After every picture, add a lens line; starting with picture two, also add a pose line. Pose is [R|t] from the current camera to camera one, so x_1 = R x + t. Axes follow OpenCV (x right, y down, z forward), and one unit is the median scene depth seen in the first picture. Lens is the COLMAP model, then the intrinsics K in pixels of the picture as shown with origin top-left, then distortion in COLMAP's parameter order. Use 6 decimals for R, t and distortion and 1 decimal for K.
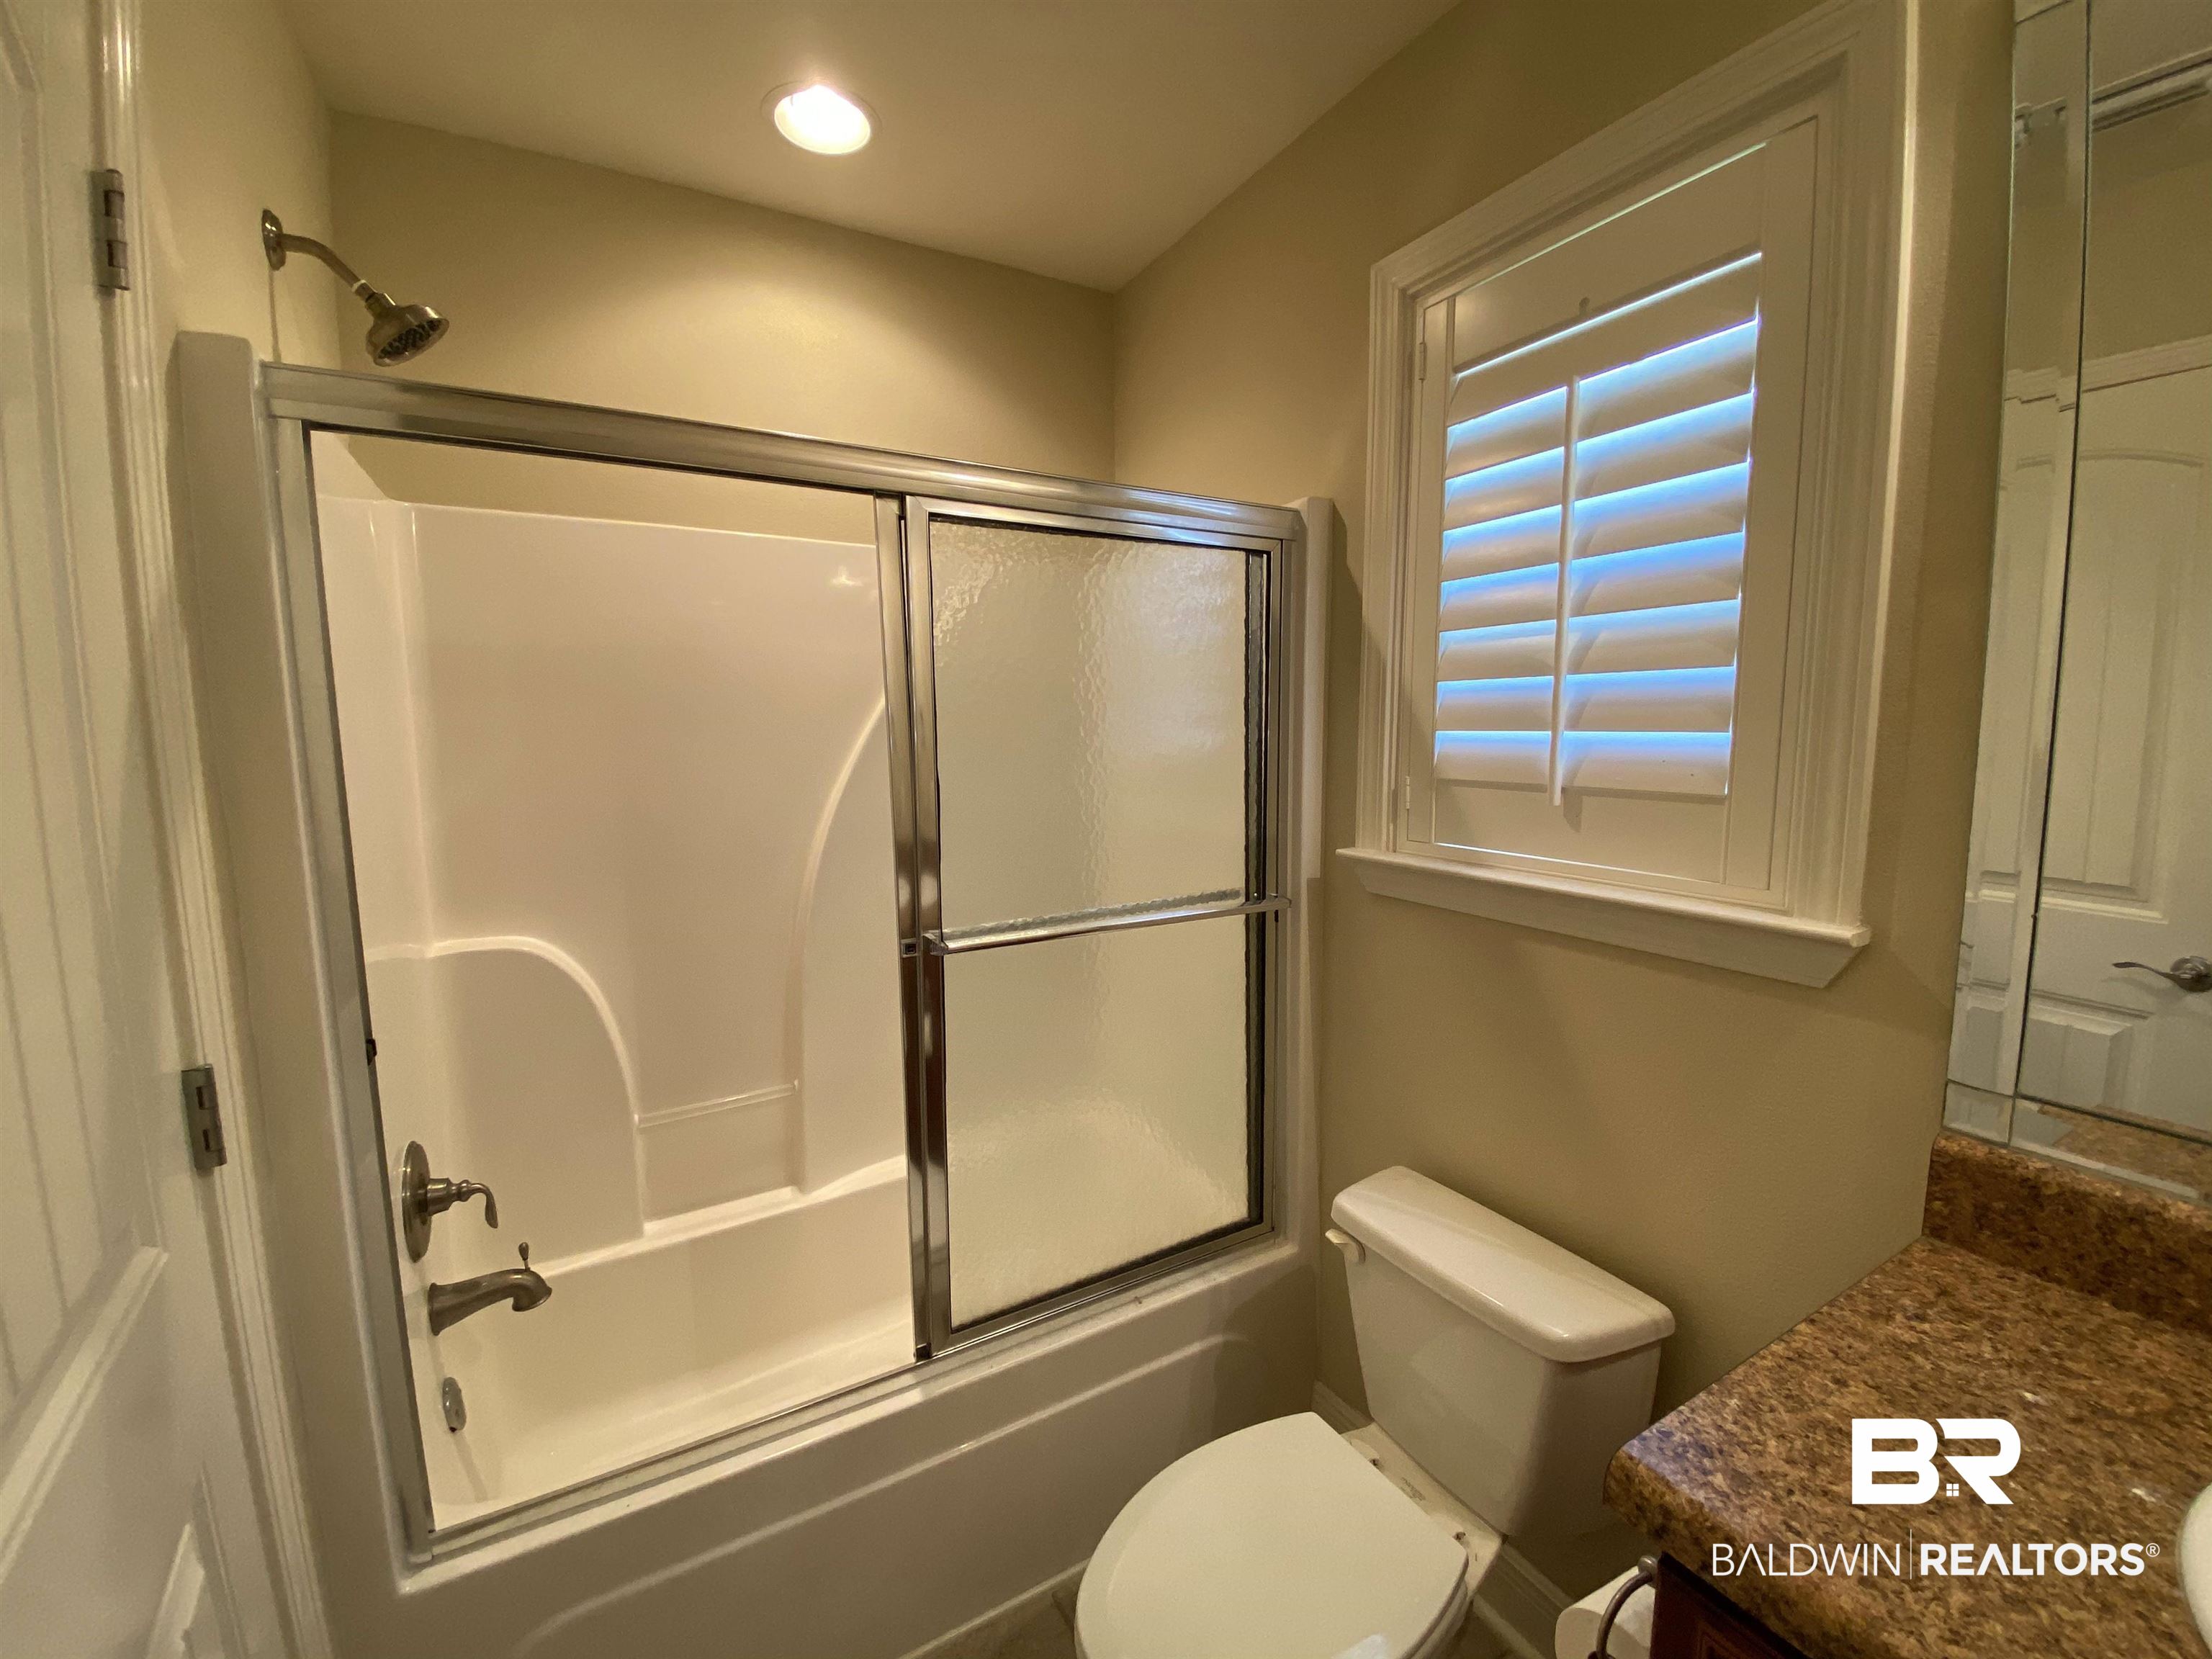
lens RADIAL K [[890.9, 0, 1112.9], [0, 890.9, 825.3], [0, 0, 1]] dist [0.033015, -0.024095]
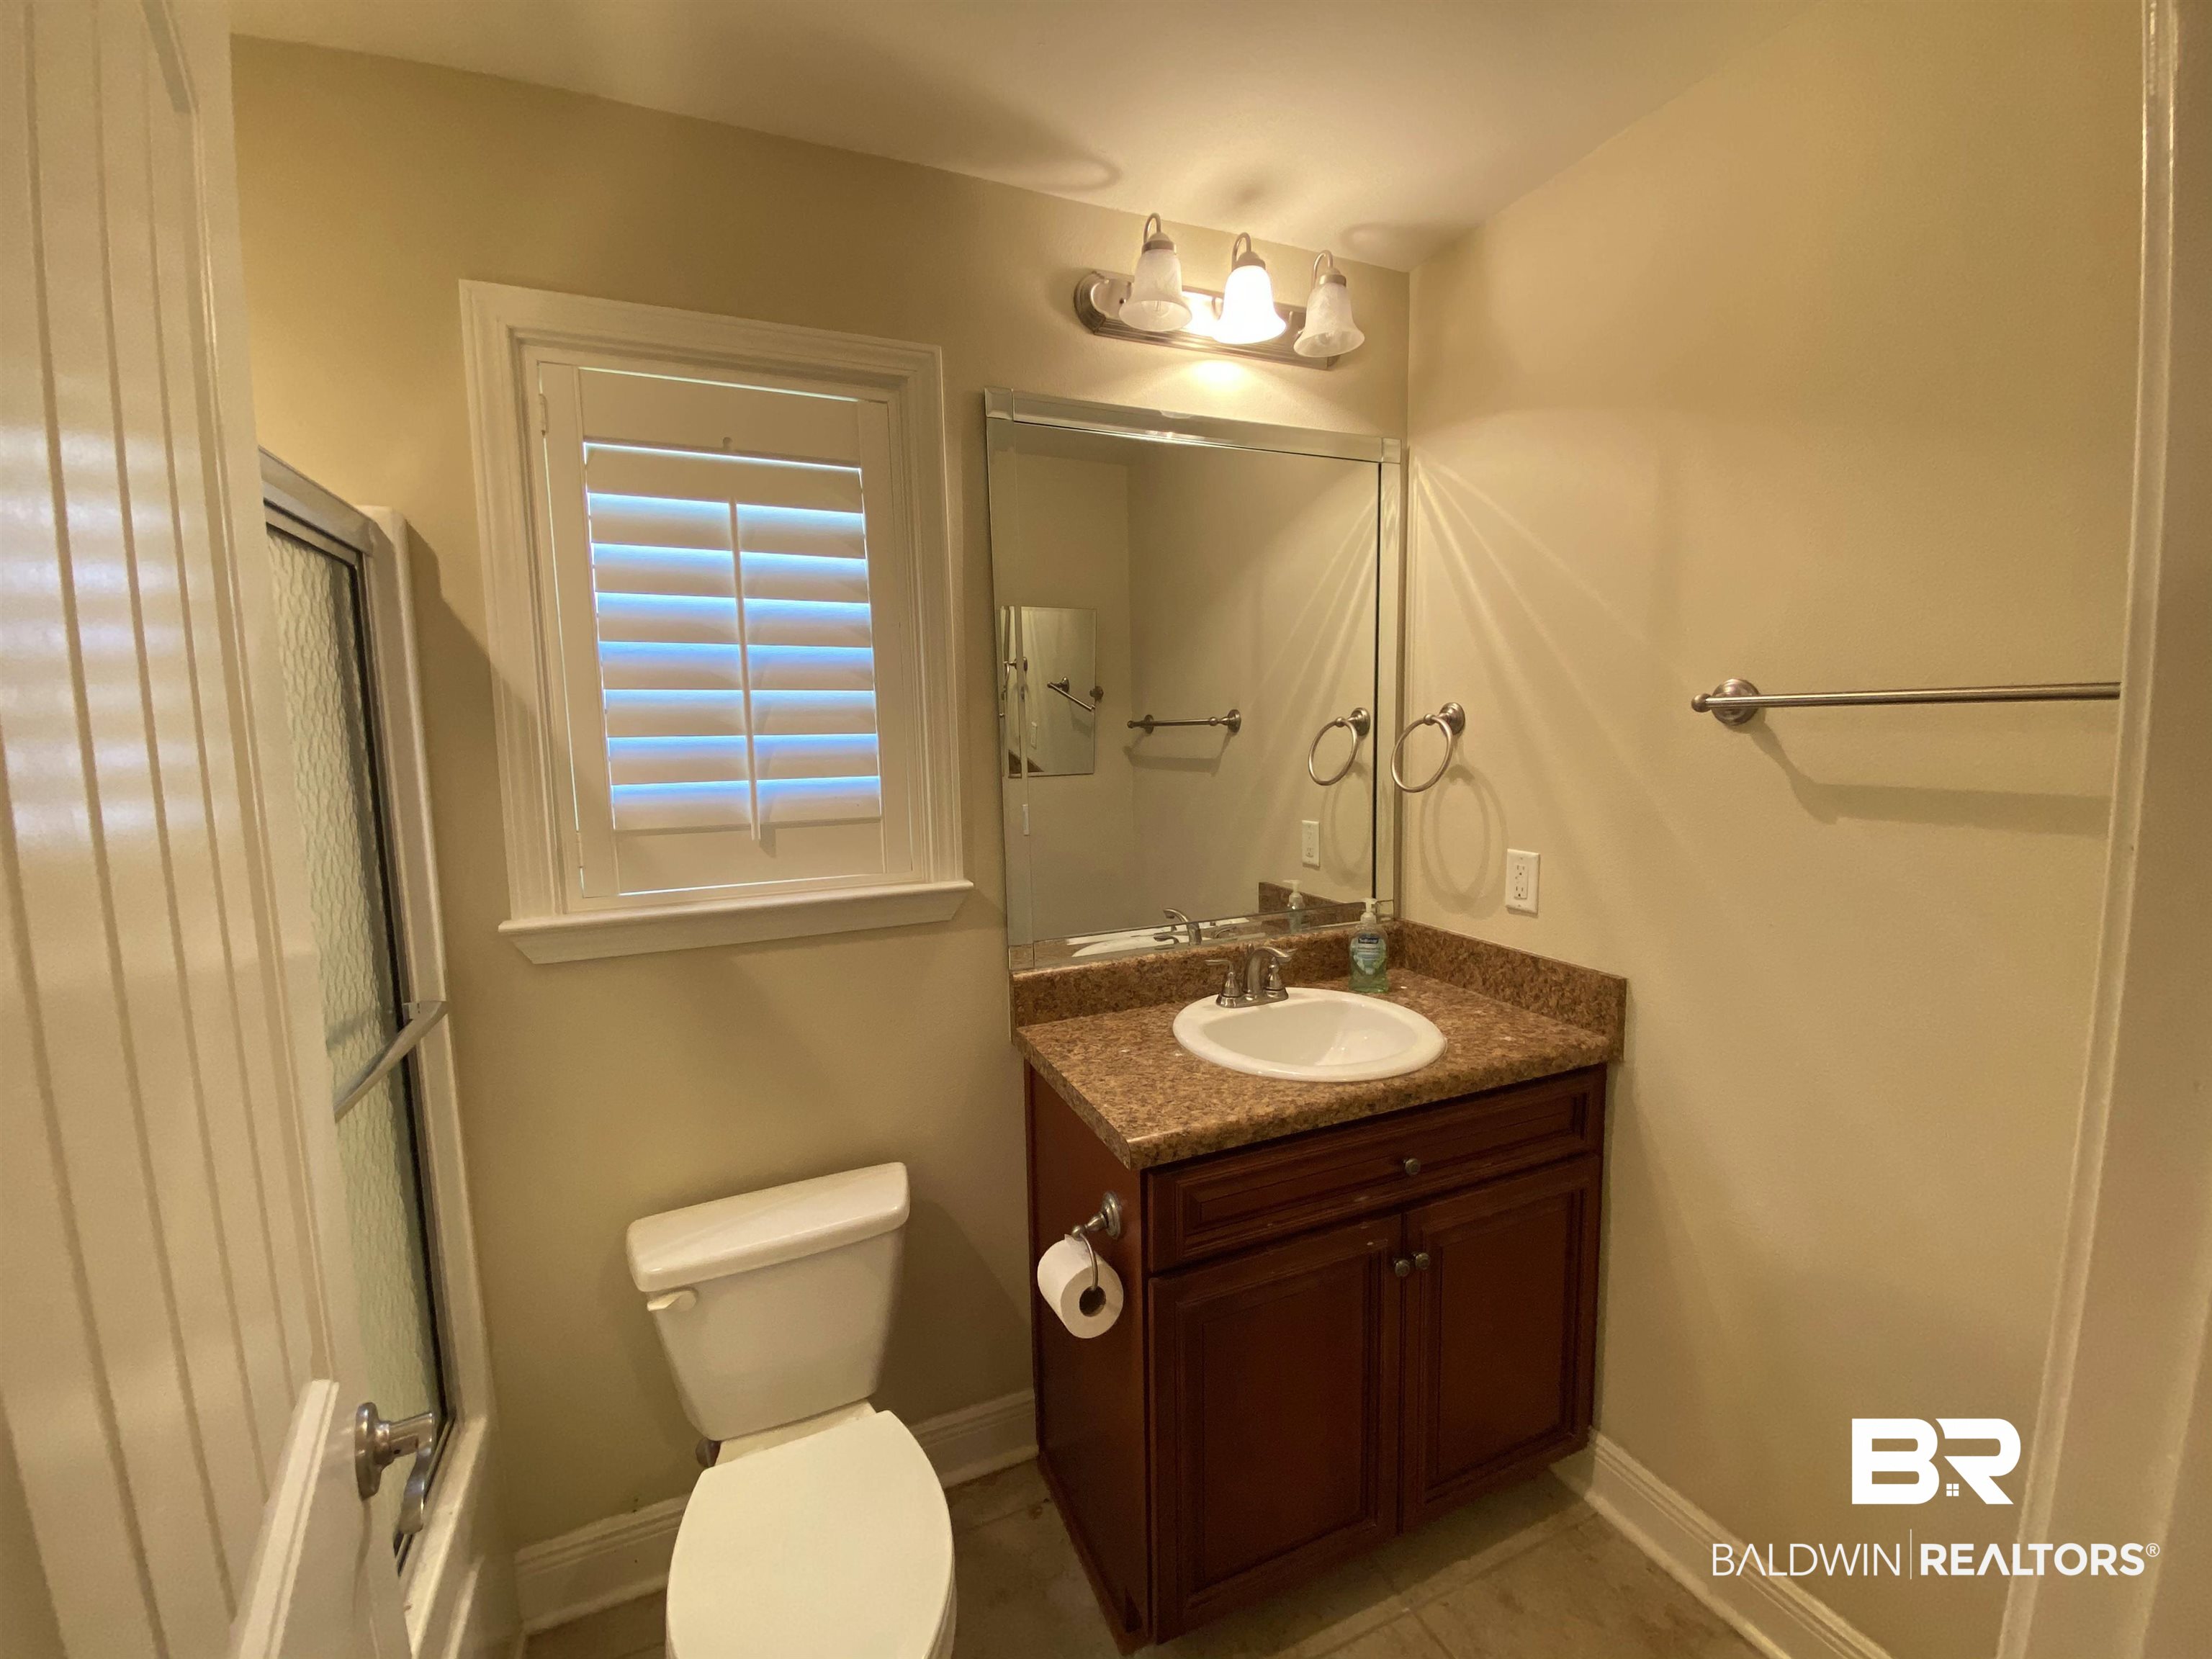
lens RADIAL K [[874.6, 0, 1106.0], [0, 874.6, 829.5], [0, 0, 1]] dist [0.035237, -0.031074]
pose [[0.129587, -0.105942, 0.985892, -0.654948], [0.136264, 0.986745, 0.088123, -0.078166], [-0.982161, 0.122922, 0.142305, 0.358041]]
